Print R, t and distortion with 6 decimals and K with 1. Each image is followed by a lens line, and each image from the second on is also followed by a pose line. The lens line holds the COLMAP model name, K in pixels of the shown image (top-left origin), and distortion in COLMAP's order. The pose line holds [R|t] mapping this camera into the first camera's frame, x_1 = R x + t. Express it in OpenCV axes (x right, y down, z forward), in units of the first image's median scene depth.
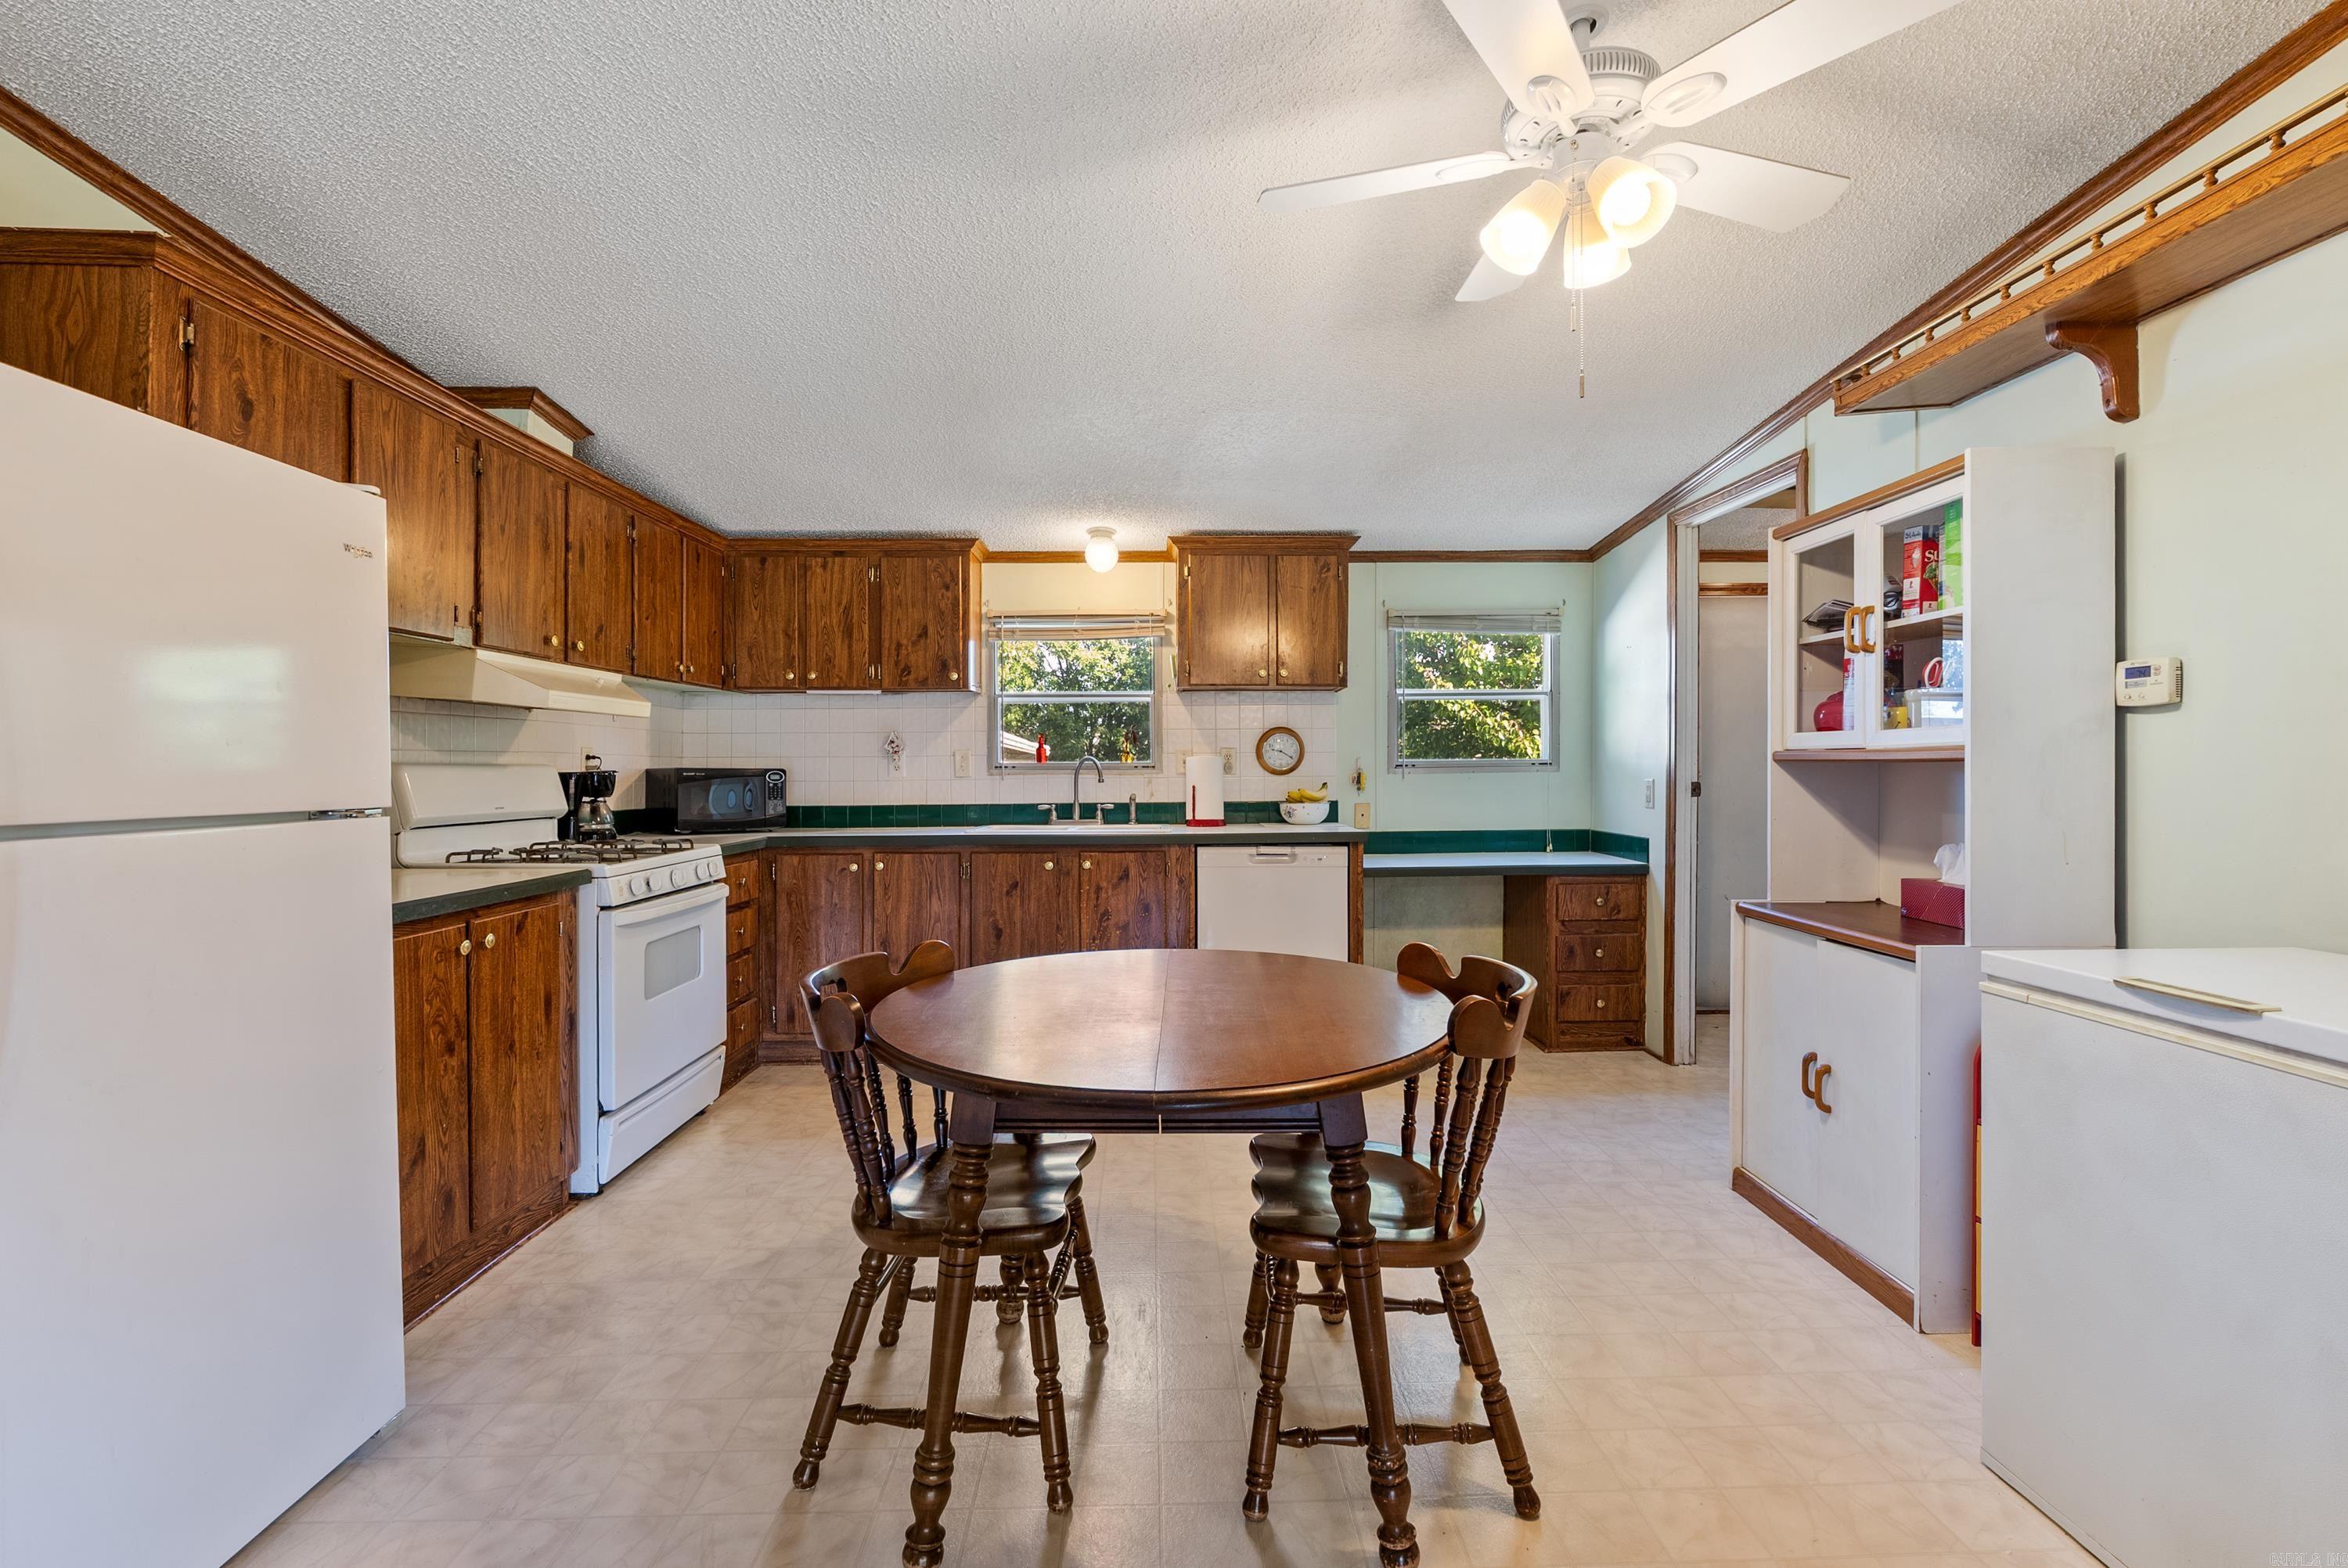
lens RADIAL K [[1040.4, 0, 1180.9], [0, 1040.4, 772.5], [0, 0, 1]] dist [-0.006985, 0.000942]
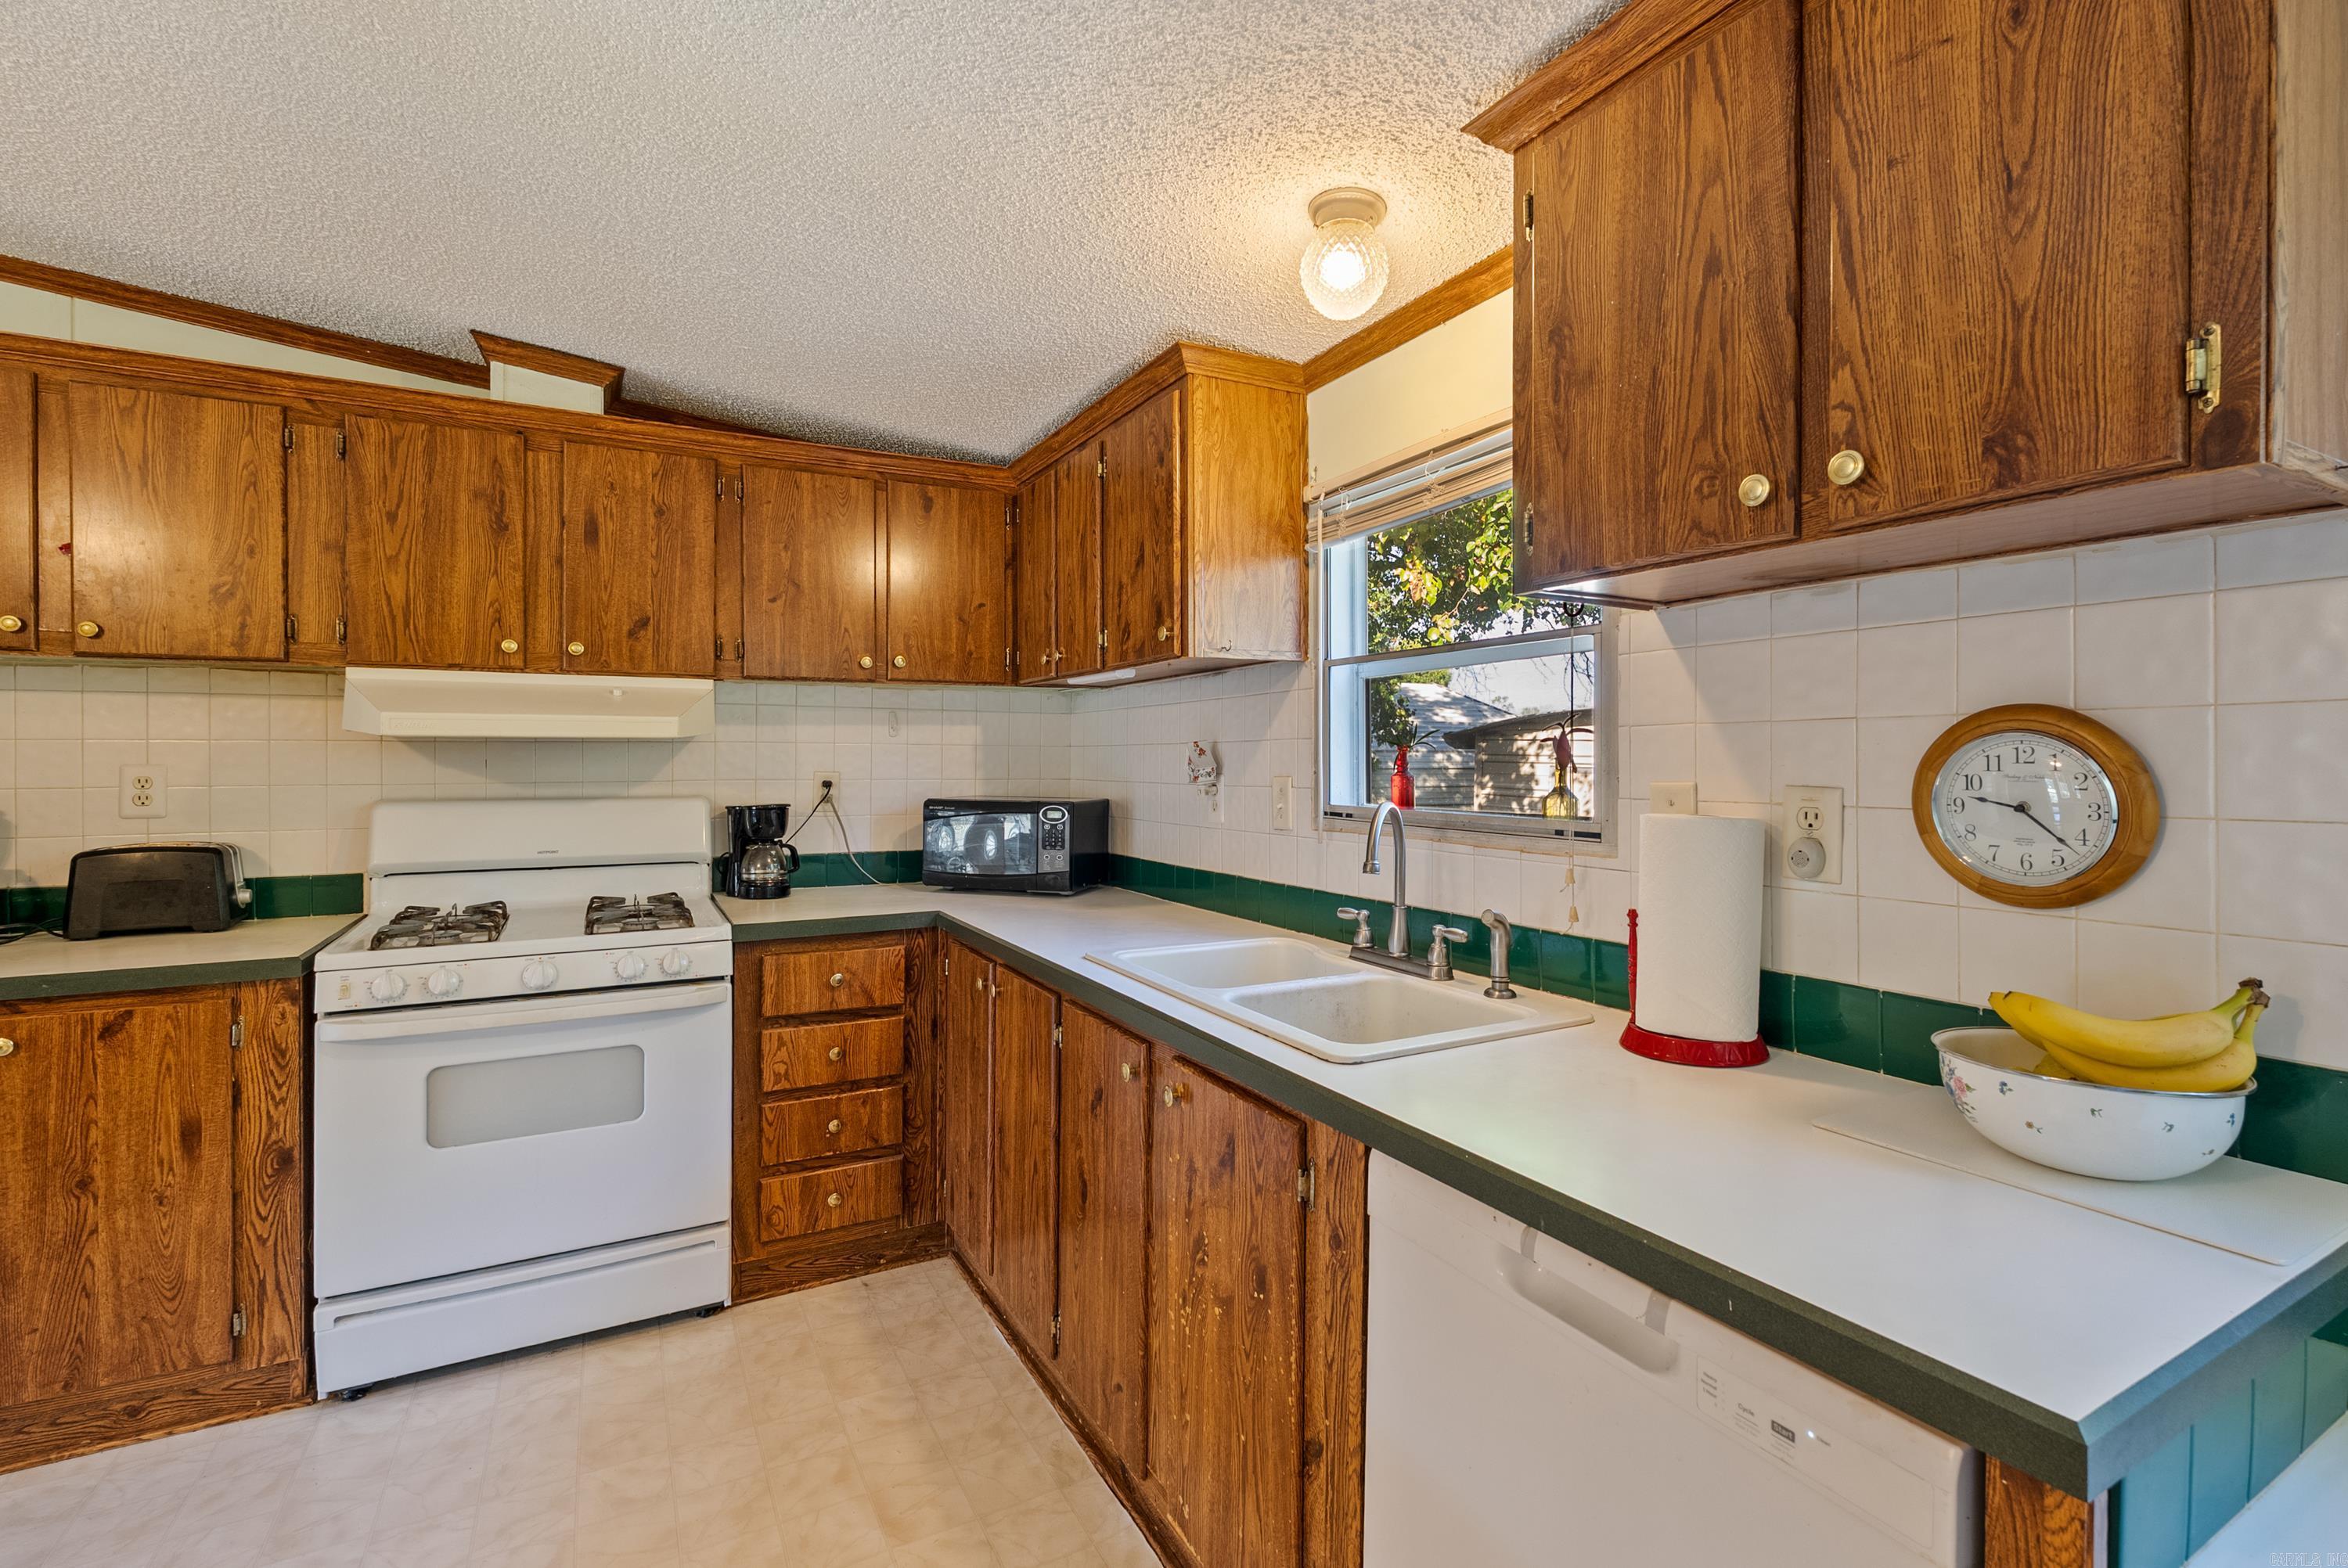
lens RADIAL K [[1040.4, 0, 1180.6], [0, 1040.4, 759.2], [0, 0, 1]] dist [-0.006985, 0.000942]
pose [[0.461148, 0.004656, -0.887311, 0.233470], [-0.005545, 0.999982, 0.002365, -0.033116], [0.887306, 0.003830, 0.461165, 0.779275]]
